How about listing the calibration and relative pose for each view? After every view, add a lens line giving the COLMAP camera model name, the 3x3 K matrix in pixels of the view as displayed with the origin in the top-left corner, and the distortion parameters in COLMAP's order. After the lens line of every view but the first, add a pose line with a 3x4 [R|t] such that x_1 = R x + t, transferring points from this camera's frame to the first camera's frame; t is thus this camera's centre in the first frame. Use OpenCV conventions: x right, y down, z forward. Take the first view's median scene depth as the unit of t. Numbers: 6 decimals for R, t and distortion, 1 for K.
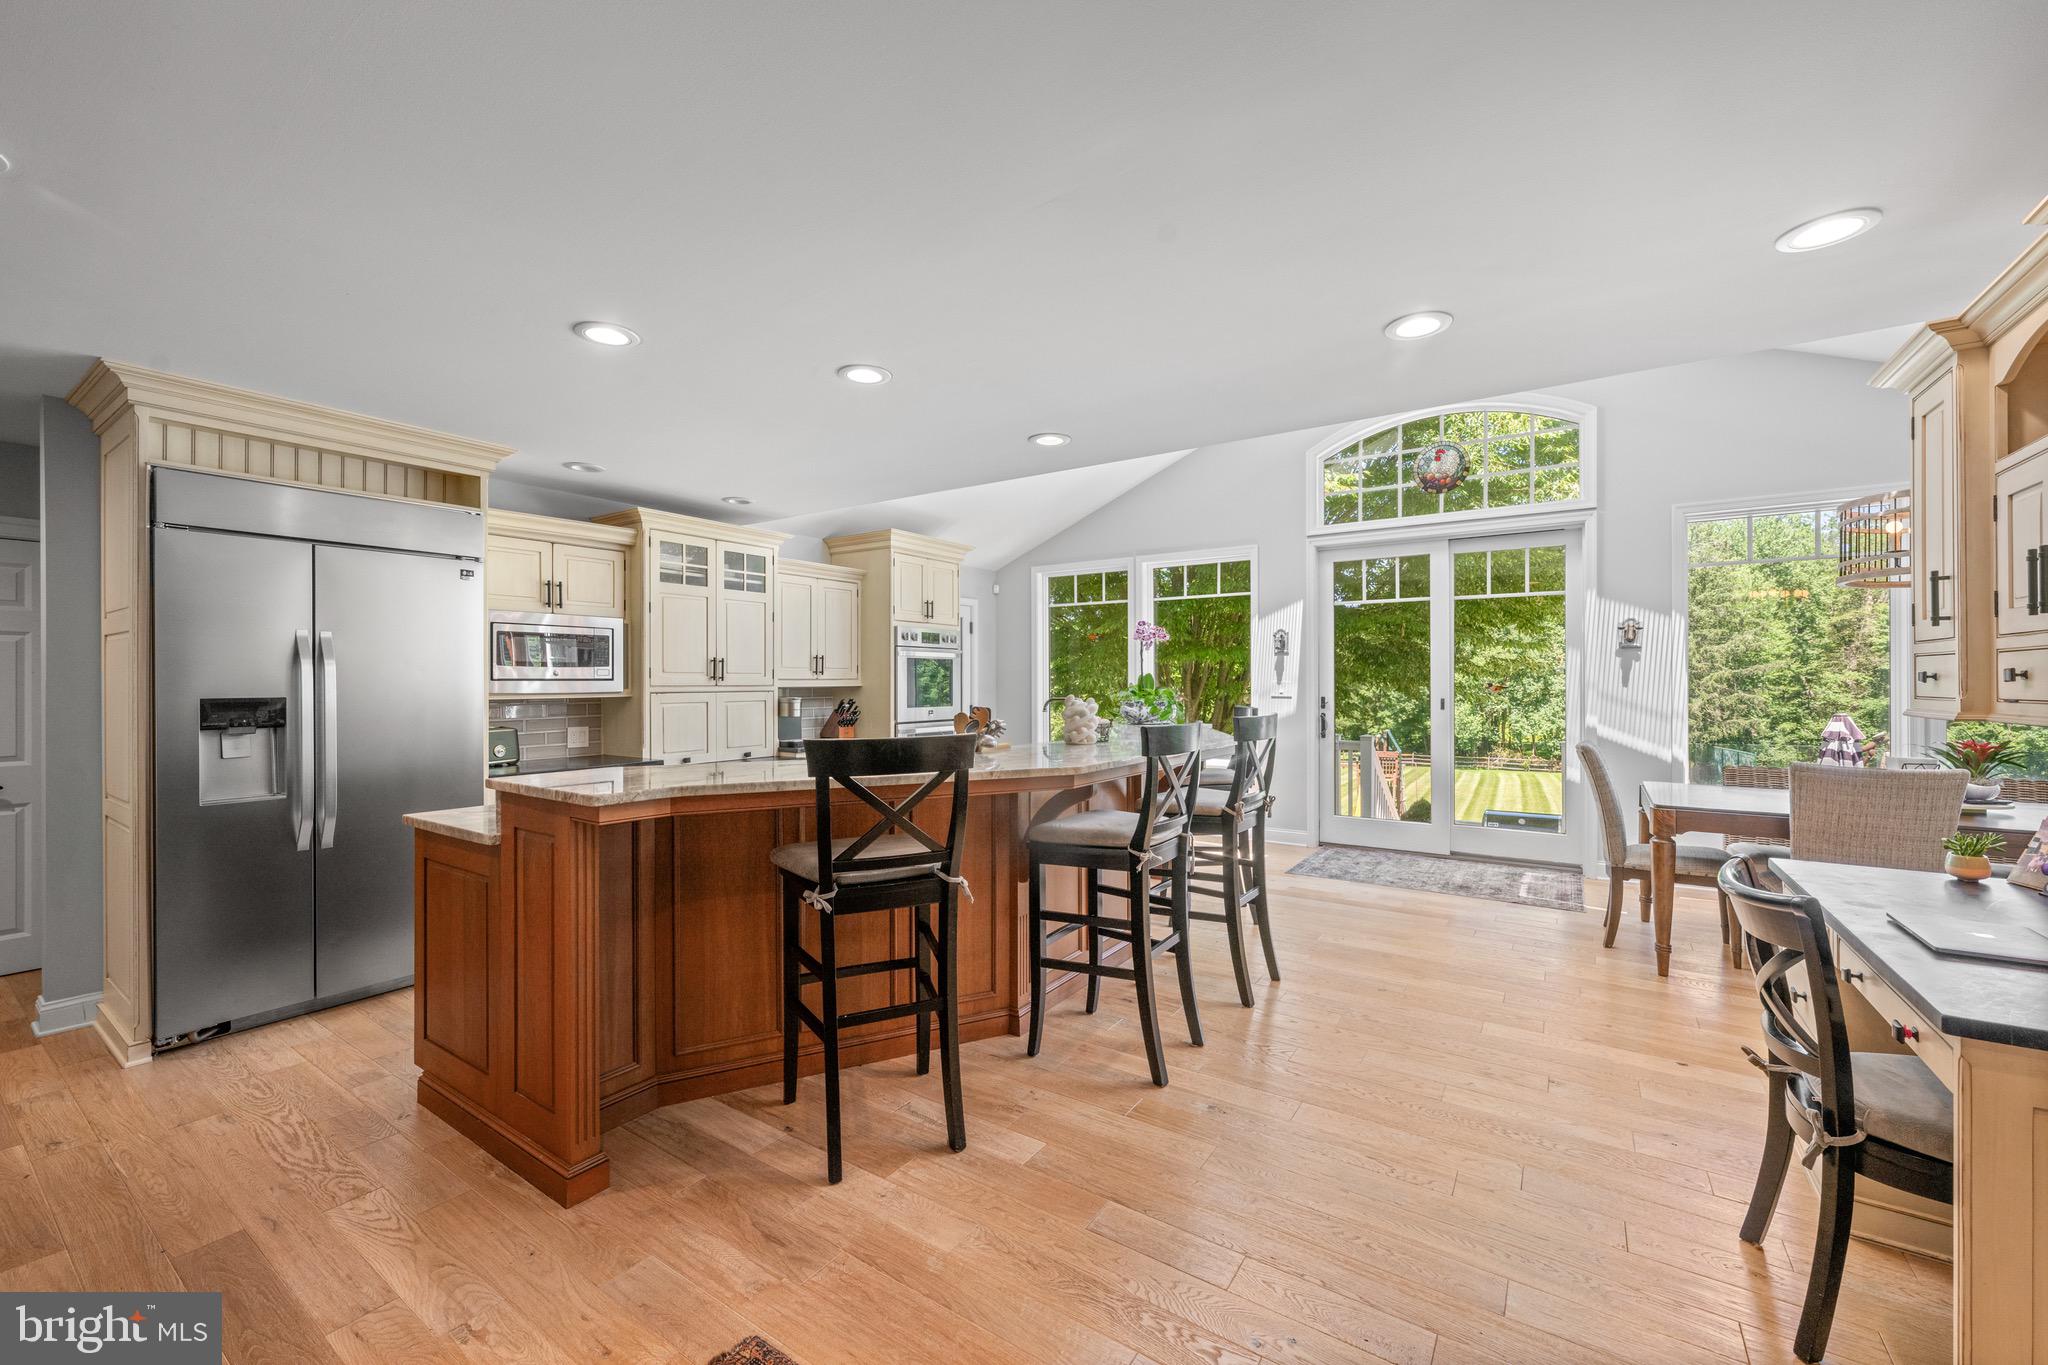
lens RADIAL K [[810.5, 0, 1026.3], [0, 810.5, 682.8], [0, 0, 1]] dist [-0.000133, -0.000025]
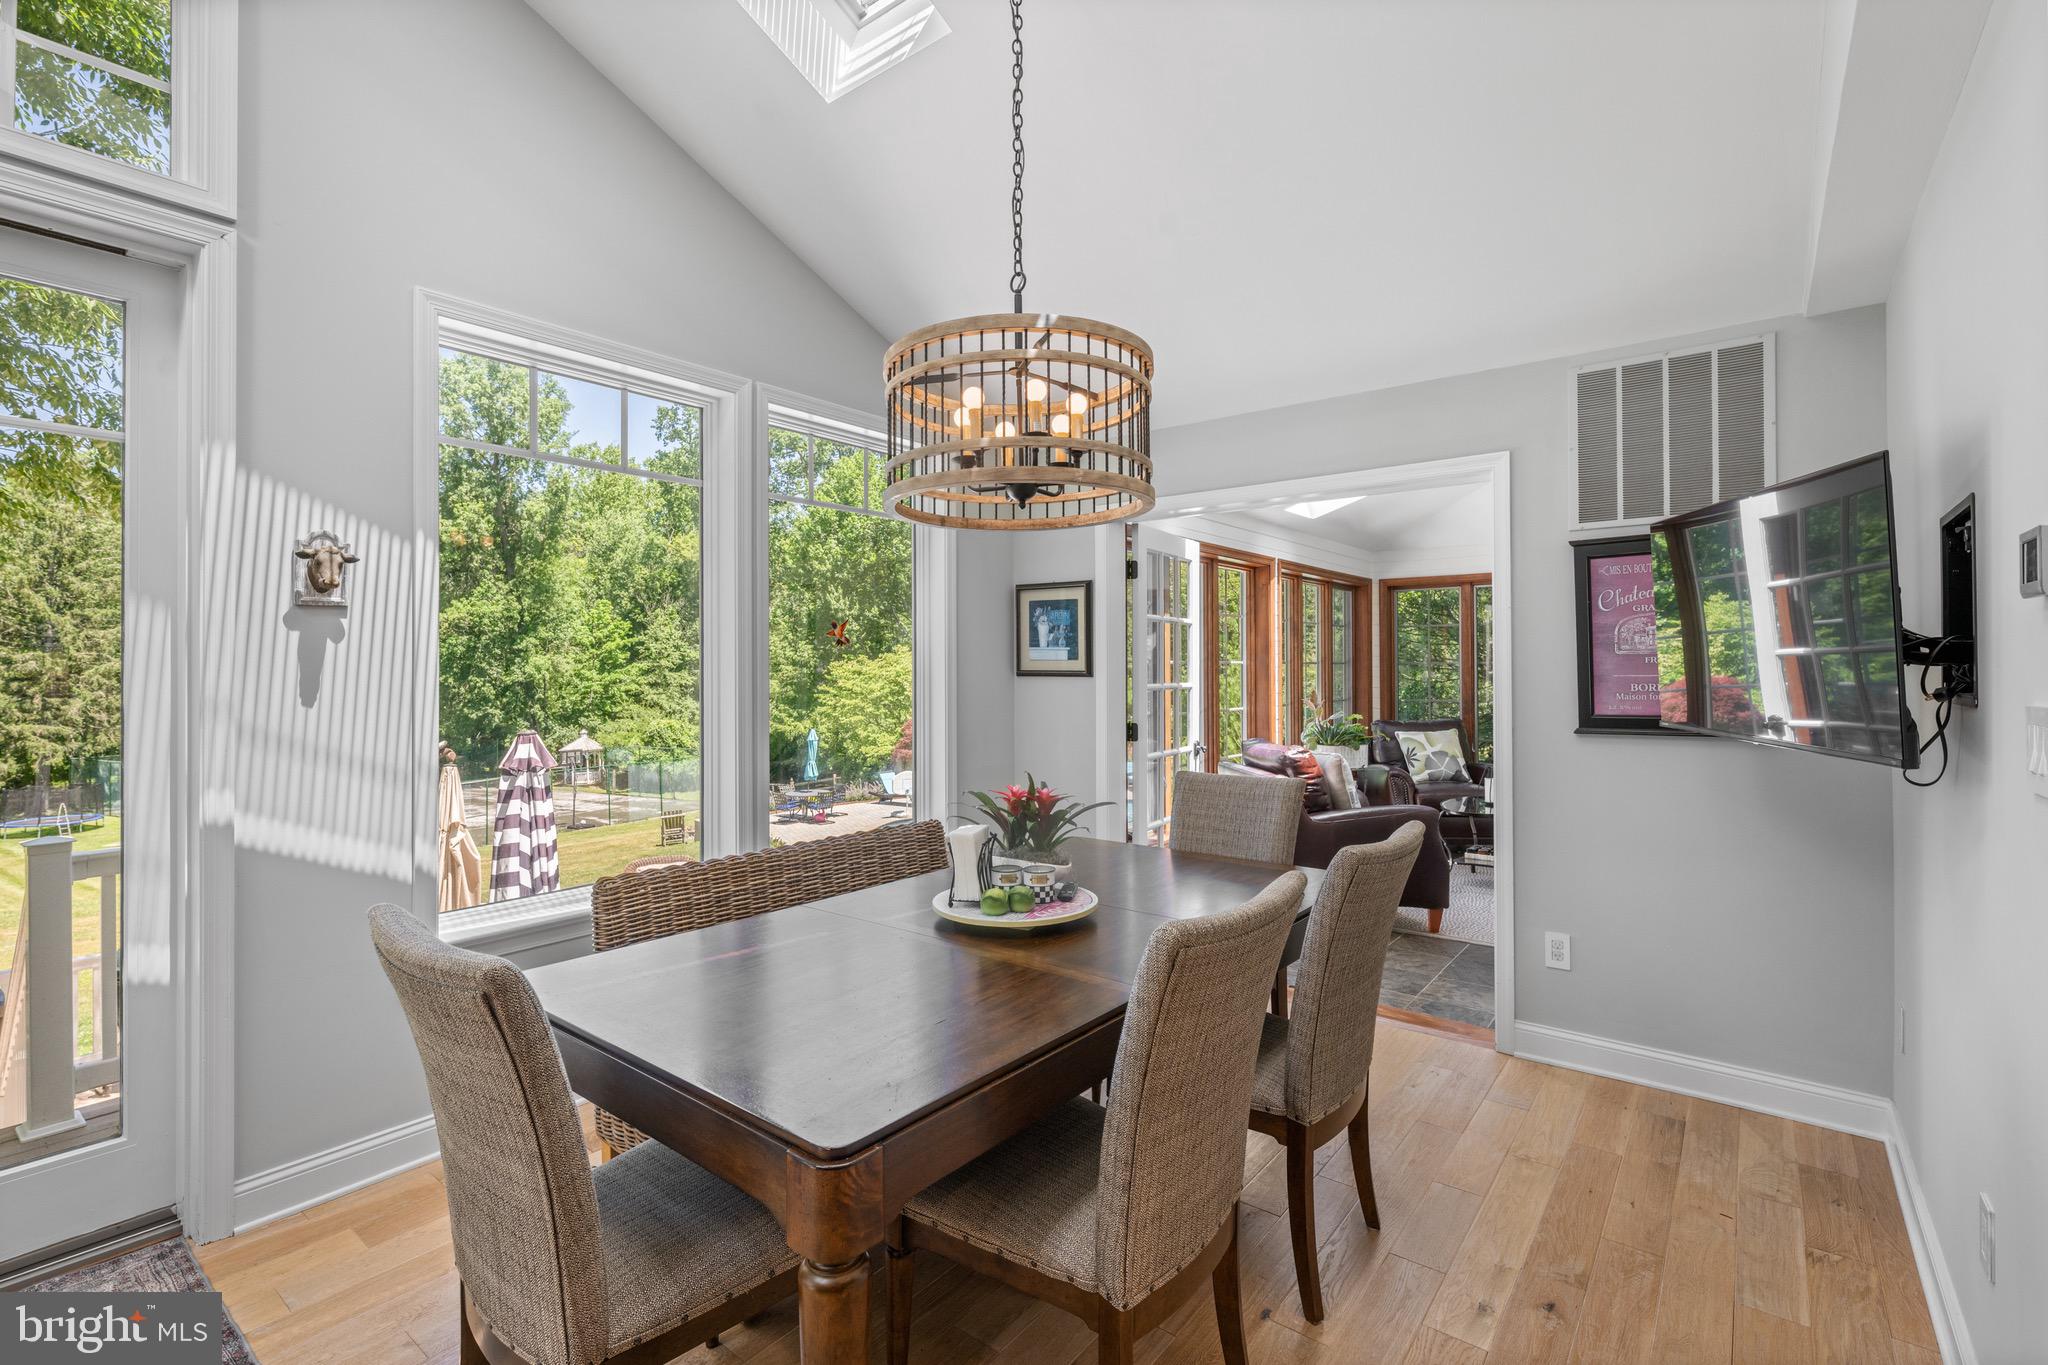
lens RADIAL K [[922.9, 0, 1010.8], [0, 922.9, 660.8], [0, 0, 1]] dist [0.000304, -0.000198]
pose [[0.075260, 0.010702, 0.997107, 0.279846], [0.006179, 0.999918, -0.011198, -0.008774], [-0.997145, 0.007004, 0.075188, 0.550340]]
